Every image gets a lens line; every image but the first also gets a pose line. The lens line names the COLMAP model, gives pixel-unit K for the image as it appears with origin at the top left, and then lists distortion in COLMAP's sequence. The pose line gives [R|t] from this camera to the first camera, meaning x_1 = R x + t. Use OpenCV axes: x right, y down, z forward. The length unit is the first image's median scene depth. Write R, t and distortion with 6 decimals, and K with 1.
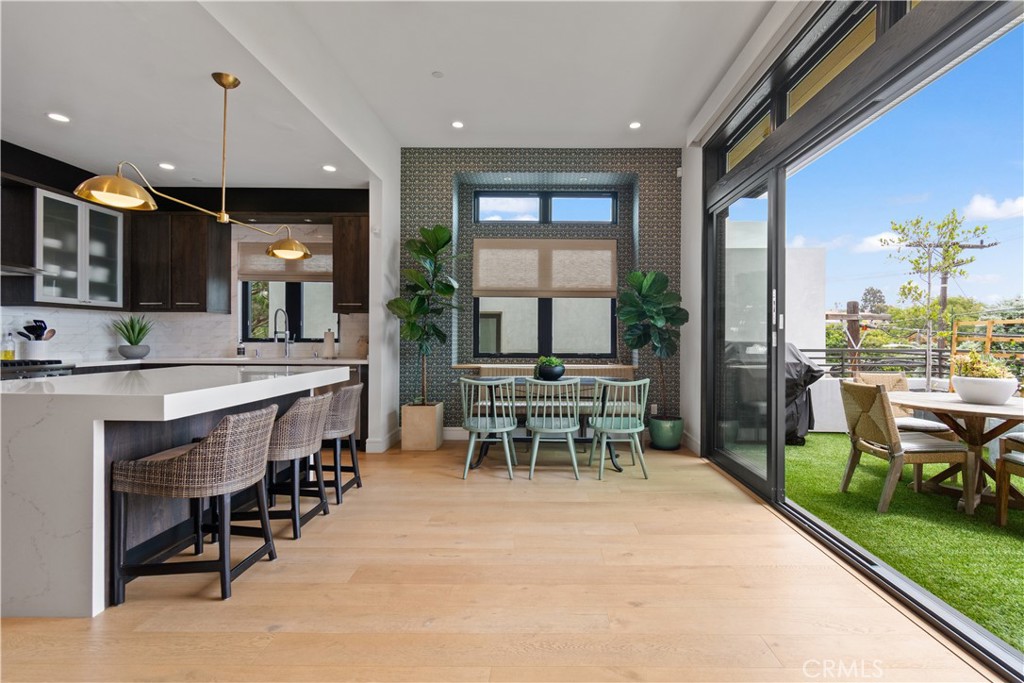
lens RADIAL K [[471.3, 0, 531.9], [0, 471.3, 334.8], [0, 0, 1]] dist [-0.002448, -0.000159]
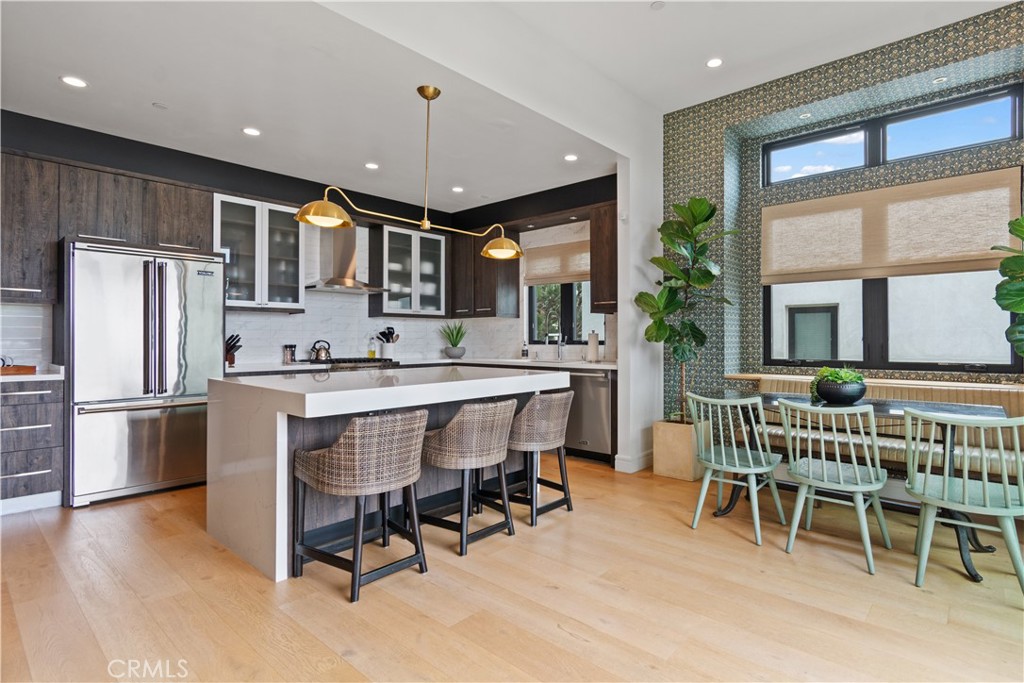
lens RADIAL K [[511.6, 0, 515.5], [0, 511.6, 332.1], [0, 0, 1]] dist [0.004730, 0.000284]
pose [[0.768519, -0.014389, -0.639665, 0.117676], [0.009143, 0.999892, -0.011507, 0.001340], [0.639762, 0.002995, 0.768567, 0.141216]]
